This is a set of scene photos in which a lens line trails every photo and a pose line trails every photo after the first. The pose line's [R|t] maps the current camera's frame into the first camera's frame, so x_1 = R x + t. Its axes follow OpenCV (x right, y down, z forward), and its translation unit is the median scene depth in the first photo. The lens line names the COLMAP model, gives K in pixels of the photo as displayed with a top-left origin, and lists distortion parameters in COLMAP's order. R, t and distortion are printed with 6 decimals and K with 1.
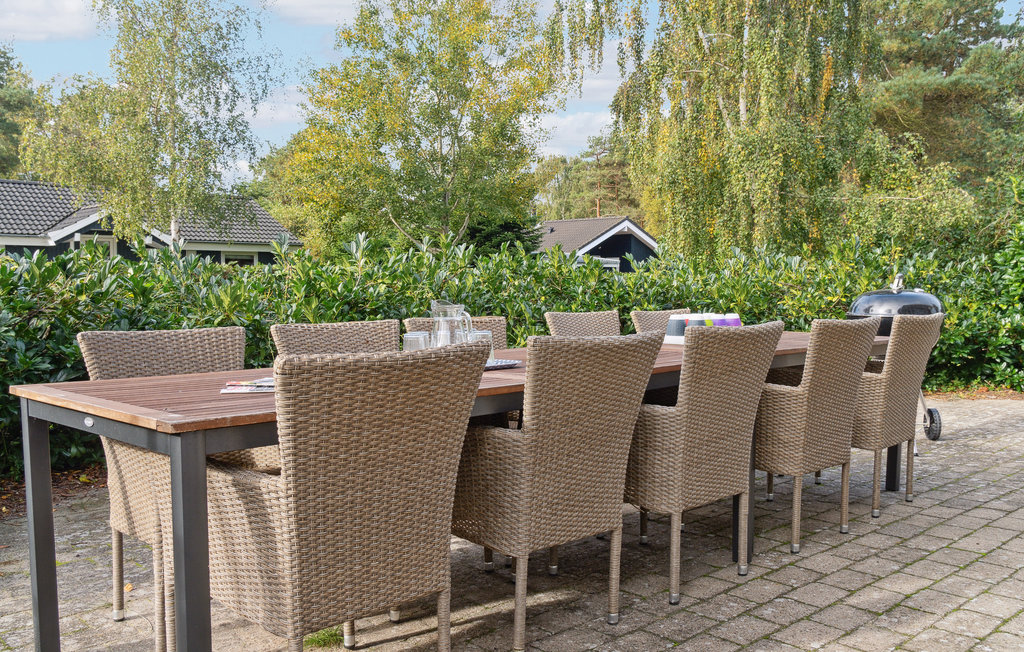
lens RADIAL K [[828.9, 0, 511.9], [0, 828.9, 327.3], [0, 0, 1]] dist [0.013034, -0.002706]
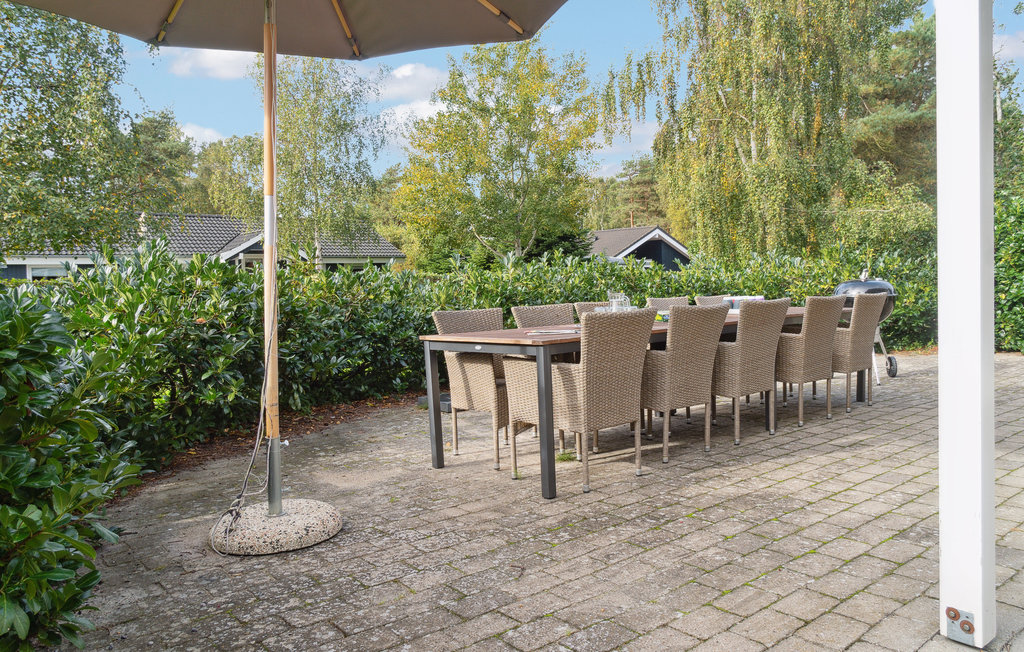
lens RADIAL K [[717.3, 0, 512.4], [0, 717.3, 306.0], [0, 0, 1]] dist [0.006275, 0.004482]
pose [[0.998327, -0.024901, -0.052190, -0.055521], [0.023811, 0.999487, -0.021404, 0.007872], [0.052696, 0.020125, 0.998408, -0.168366]]
